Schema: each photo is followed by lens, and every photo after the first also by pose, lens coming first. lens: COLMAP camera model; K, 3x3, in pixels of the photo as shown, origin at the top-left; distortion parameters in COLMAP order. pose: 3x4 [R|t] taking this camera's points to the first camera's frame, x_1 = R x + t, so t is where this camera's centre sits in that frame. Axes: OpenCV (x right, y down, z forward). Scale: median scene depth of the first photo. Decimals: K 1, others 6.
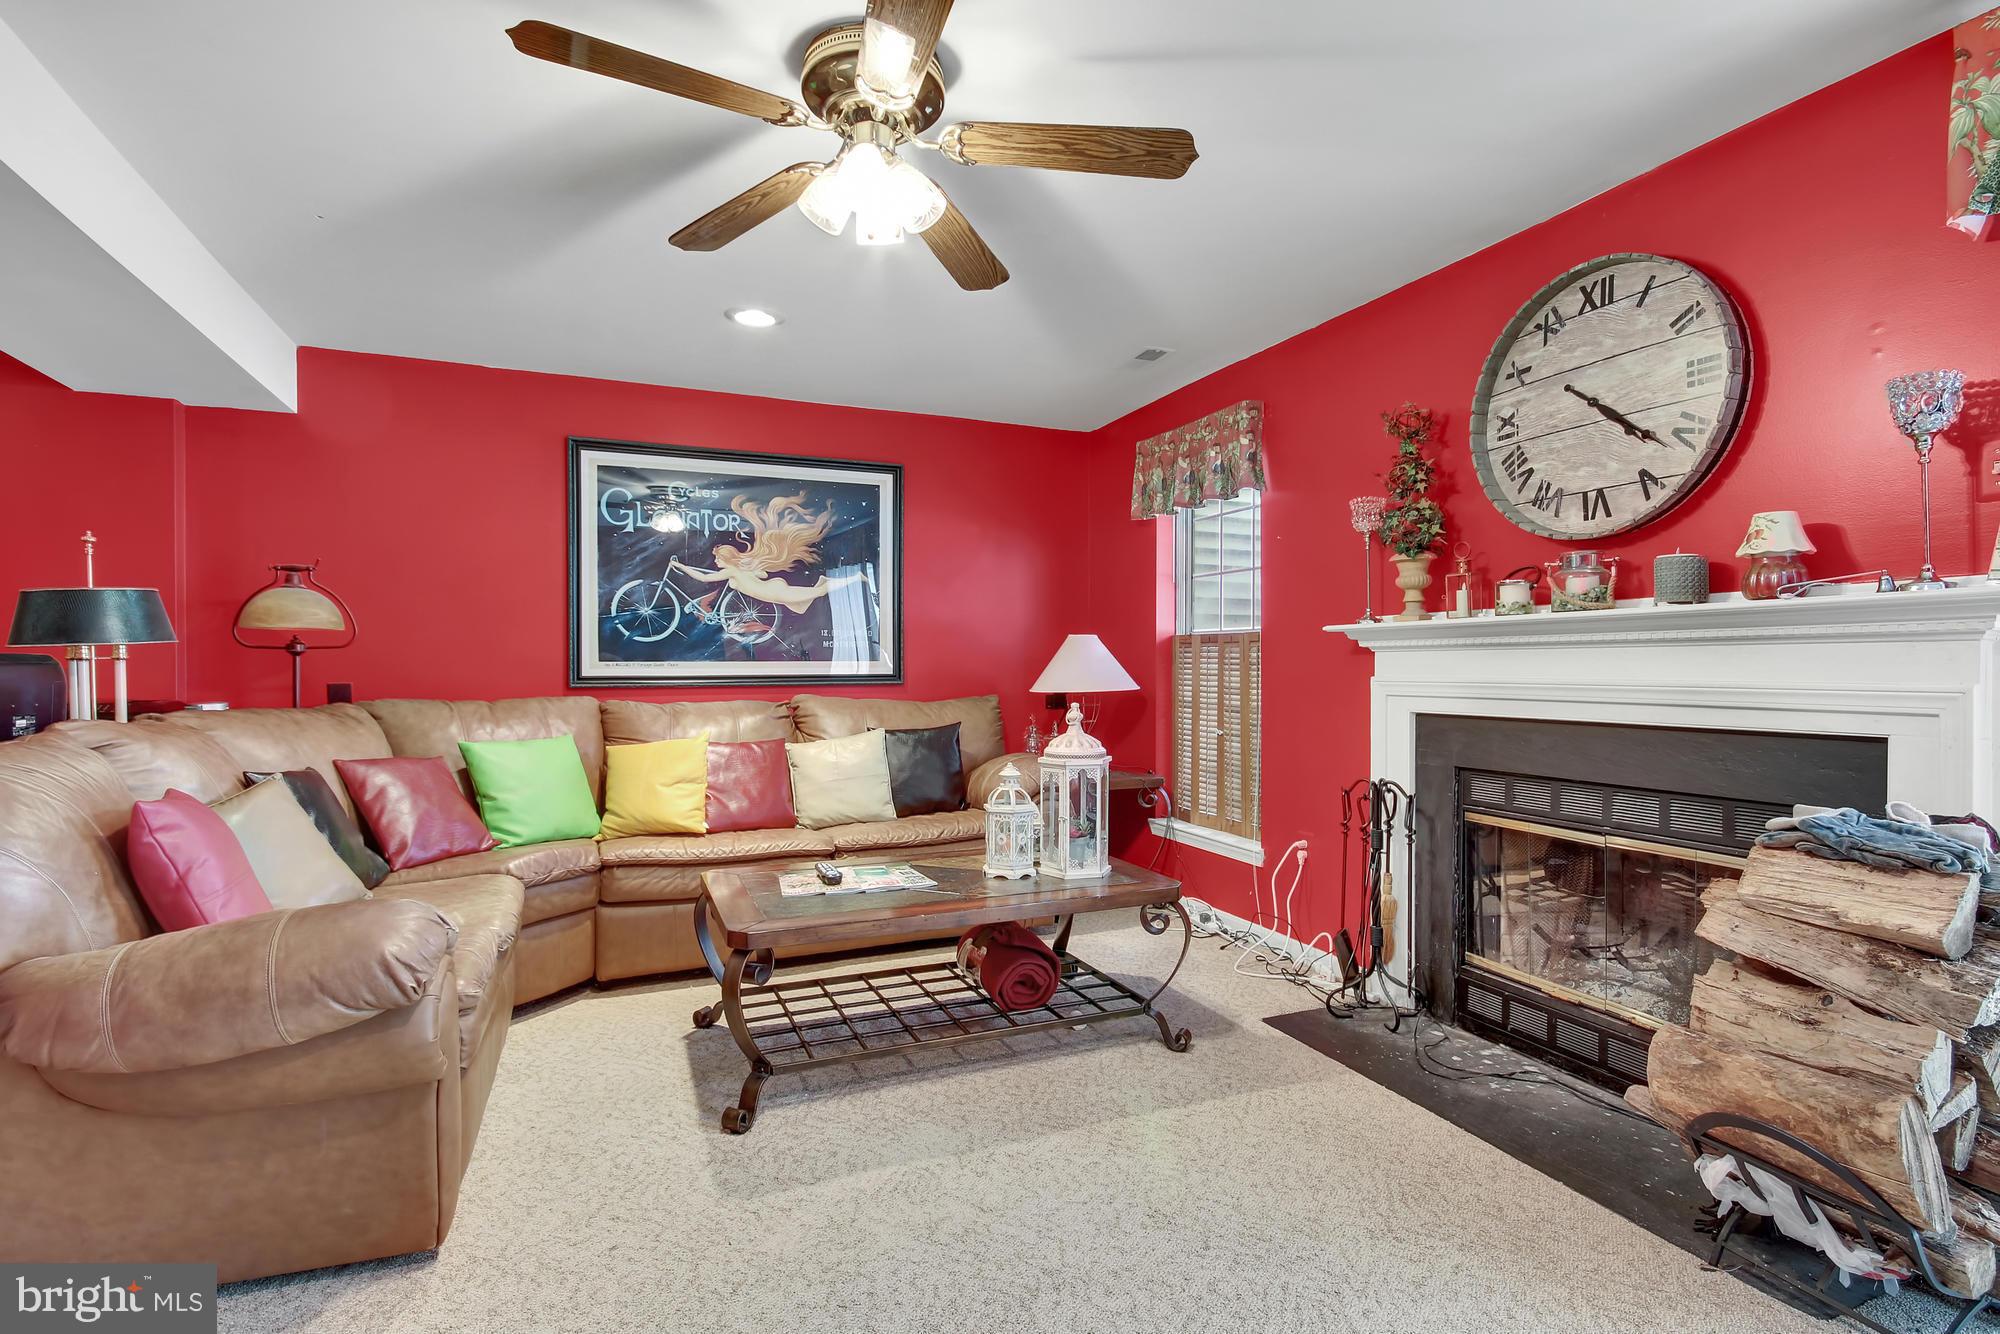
lens RADIAL K [[980.7, 0, 1000.1], [0, 980.7, 675.5], [0, 0, 1]] dist [0.017764, -0.000410]
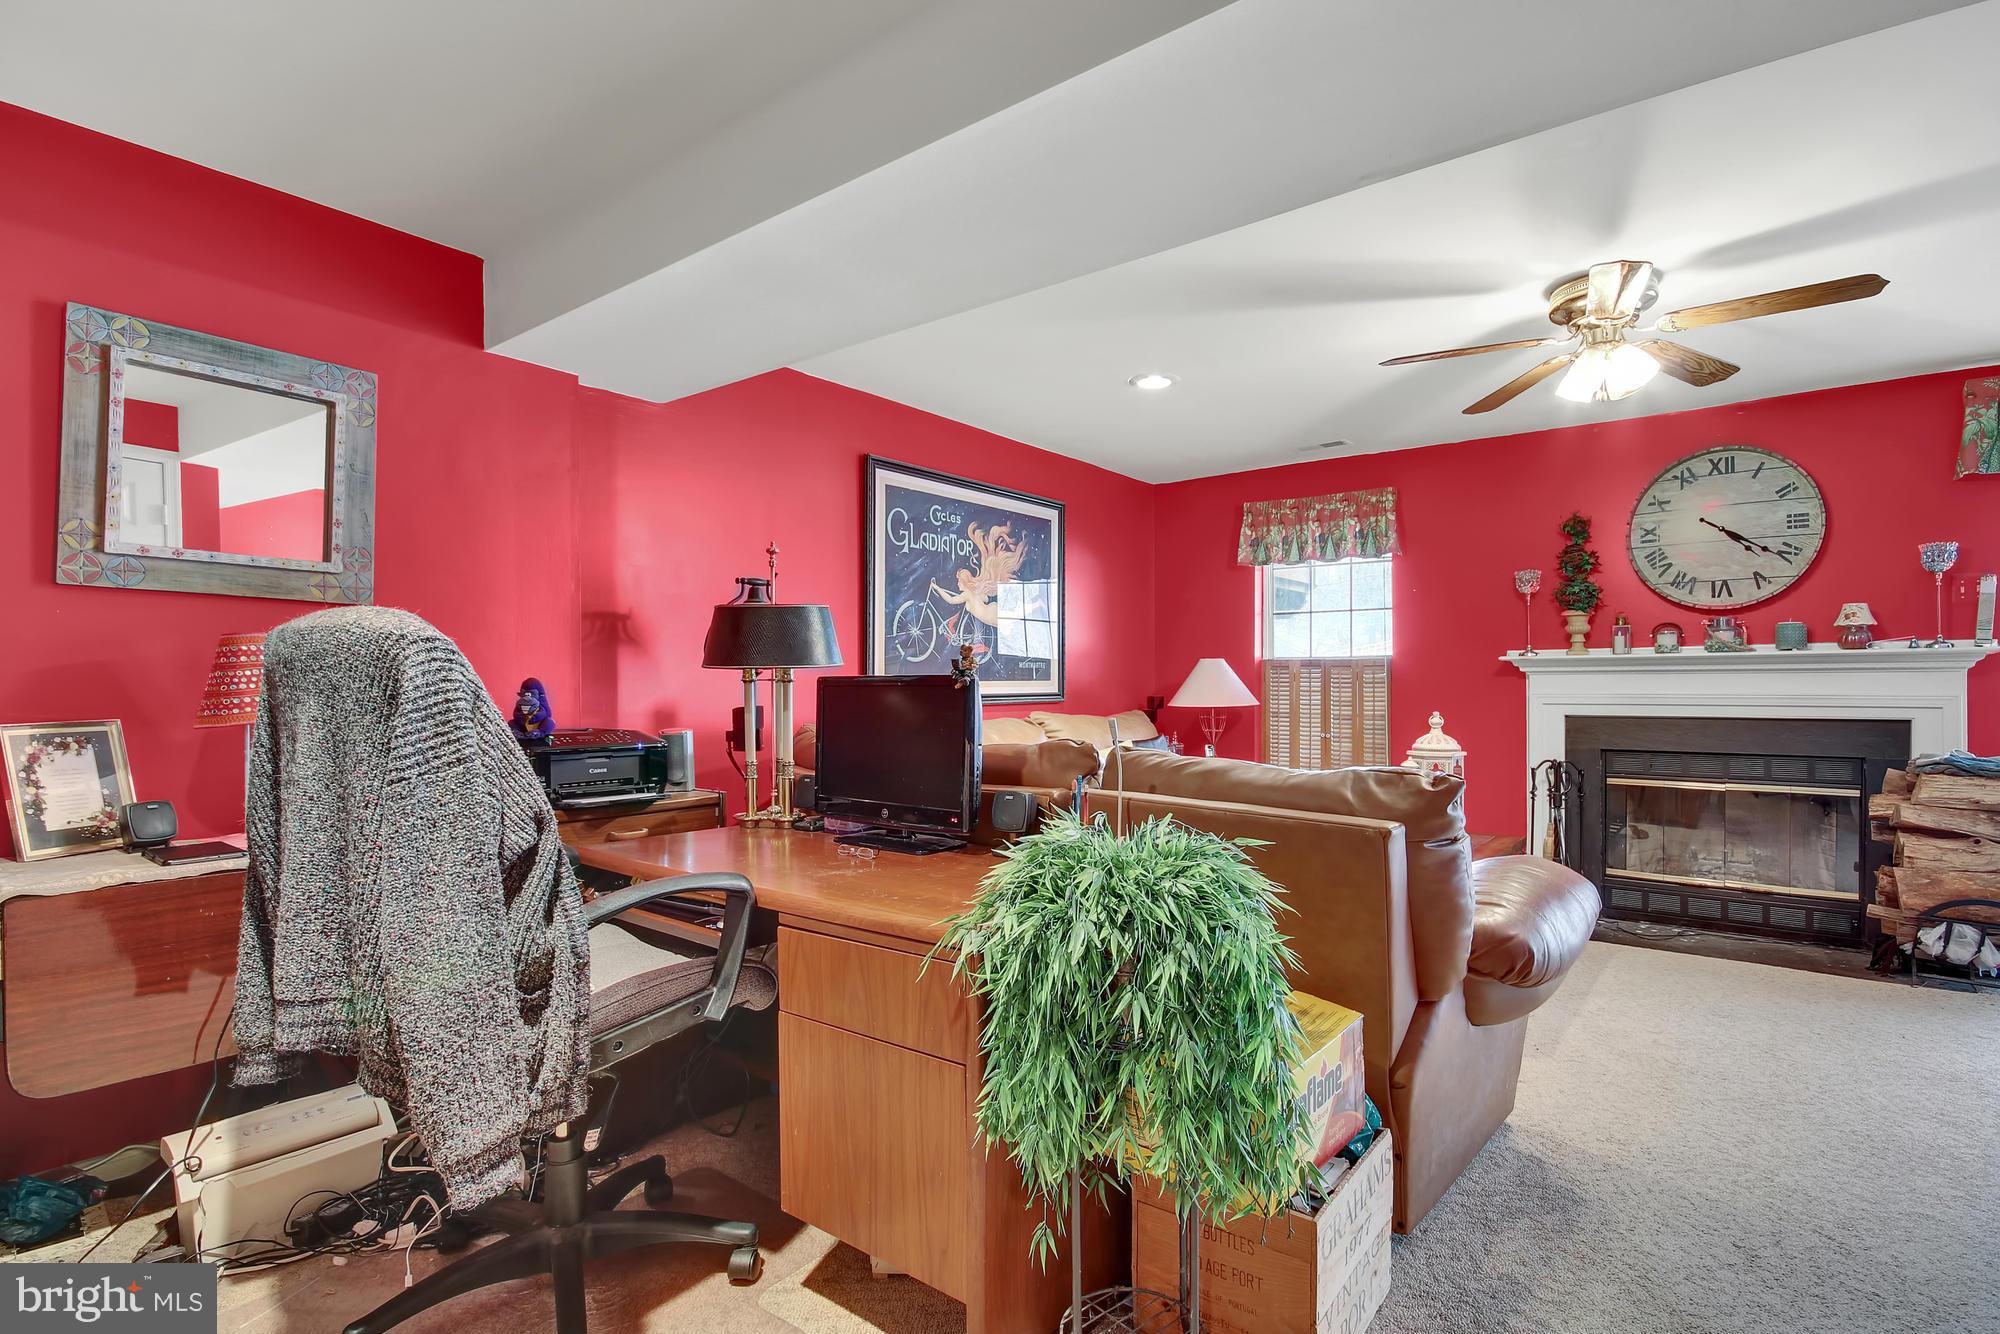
lens RADIAL K [[1019.4, 0, 1000.8], [0, 1019.4, 693.1], [0, 0, 1]] dist [0.019312, -0.000870]
pose [[0.870959, -0.005625, 0.491323, -1.139283], [0.006682, 0.999978, -0.000397, -0.001159], [-0.491310, 0.003629, 0.870977, 0.057090]]
